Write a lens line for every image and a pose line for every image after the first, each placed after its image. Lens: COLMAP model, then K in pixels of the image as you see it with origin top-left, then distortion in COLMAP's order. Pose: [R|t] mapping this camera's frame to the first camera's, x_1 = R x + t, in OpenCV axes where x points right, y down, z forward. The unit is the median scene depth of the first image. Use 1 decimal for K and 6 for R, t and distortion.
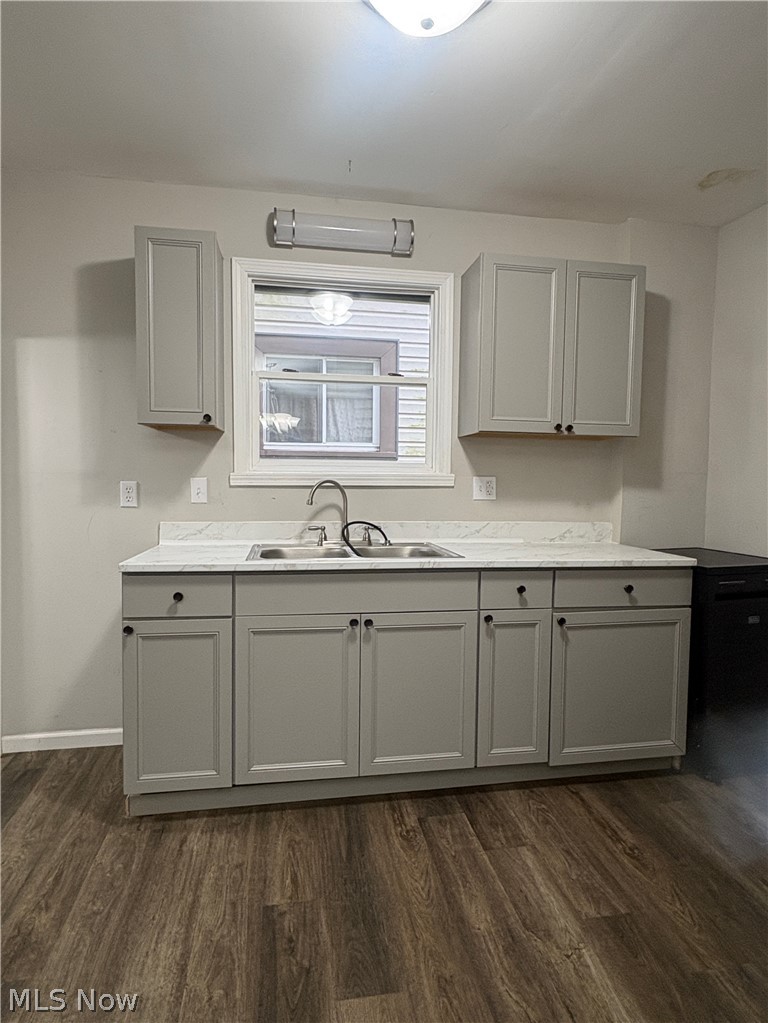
lens RADIAL K [[574.9, 0, 384.0], [0, 574.9, 511.5], [0, 0, 1]] dist [0.003754, -0.001368]
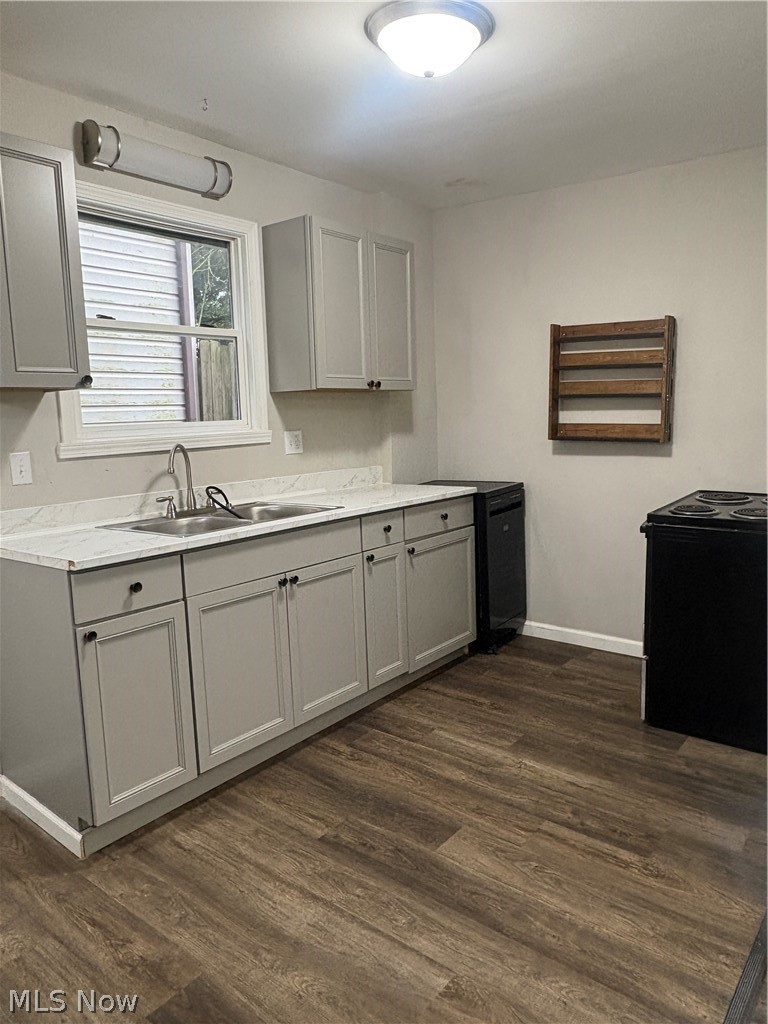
lens RADIAL K [[721.3, 0, 377.9], [0, 721.3, 503.0], [0, 0, 1]] dist [-0.000497, 0.006016]
pose [[0.747746, -0.117752, 0.653460, -0.745879], [0.079292, 0.992942, 0.088194, -0.046166], [-0.659233, -0.014133, 0.751806, -0.074247]]
